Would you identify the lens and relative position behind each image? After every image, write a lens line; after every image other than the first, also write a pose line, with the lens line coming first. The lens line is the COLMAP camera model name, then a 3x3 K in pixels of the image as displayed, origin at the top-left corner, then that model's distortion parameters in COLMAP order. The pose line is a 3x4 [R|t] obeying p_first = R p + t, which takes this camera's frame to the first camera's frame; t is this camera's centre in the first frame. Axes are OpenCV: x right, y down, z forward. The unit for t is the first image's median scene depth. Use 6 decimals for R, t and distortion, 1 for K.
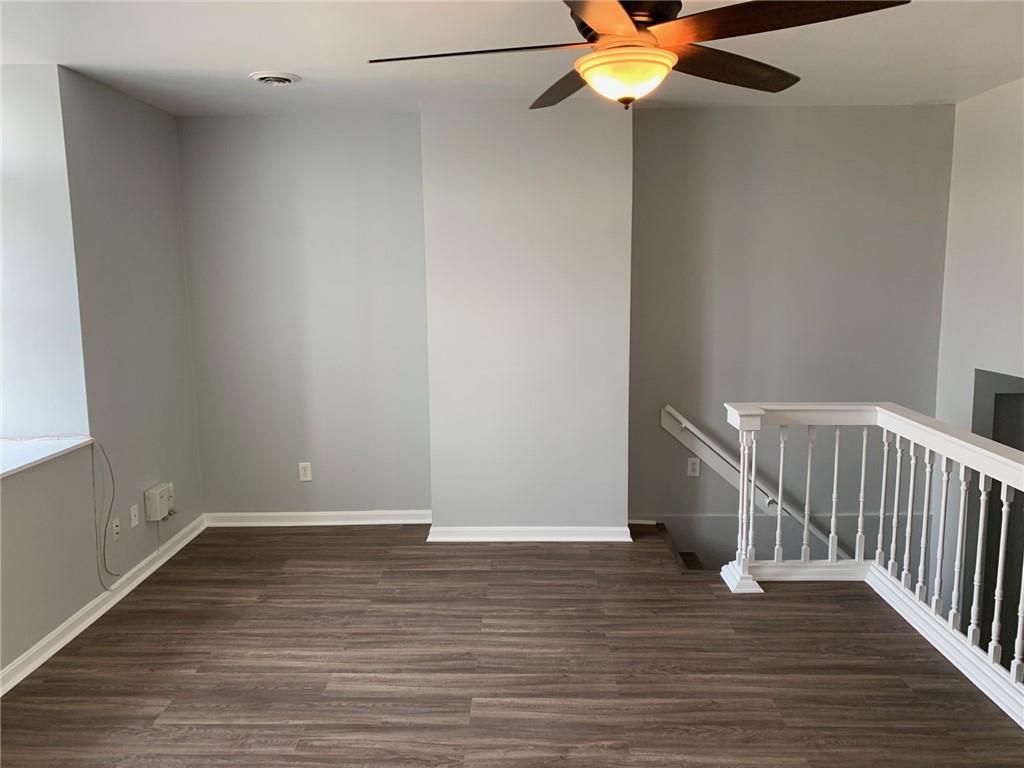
lens RADIAL K [[786.6, 0, 513.7], [0, 786.6, 393.2], [0, 0, 1]] dist [0.009960, -0.004690]
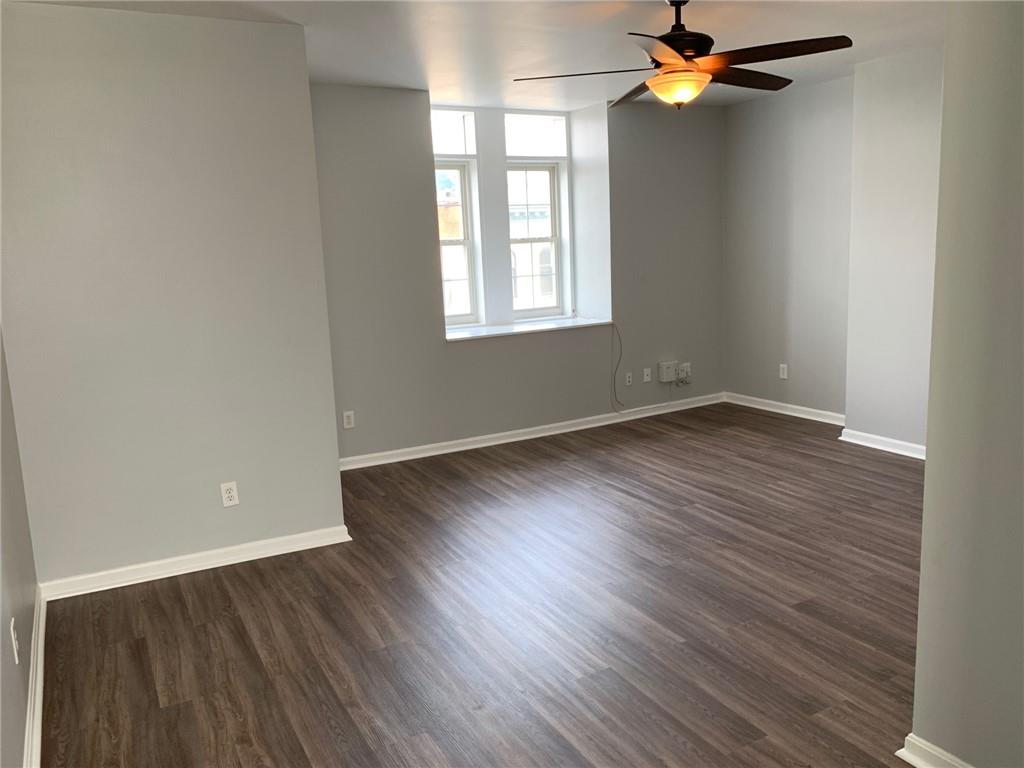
lens RADIAL K [[786.6, 0, 513.2], [0, 786.6, 373.5], [0, 0, 1]] dist [0.009960, -0.004690]
pose [[0.498394, 0.134282, -0.856488, 0.889286], [-0.095601, 0.990419, 0.099650, 0.022010], [0.861663, 0.032216, 0.506457, -0.059572]]
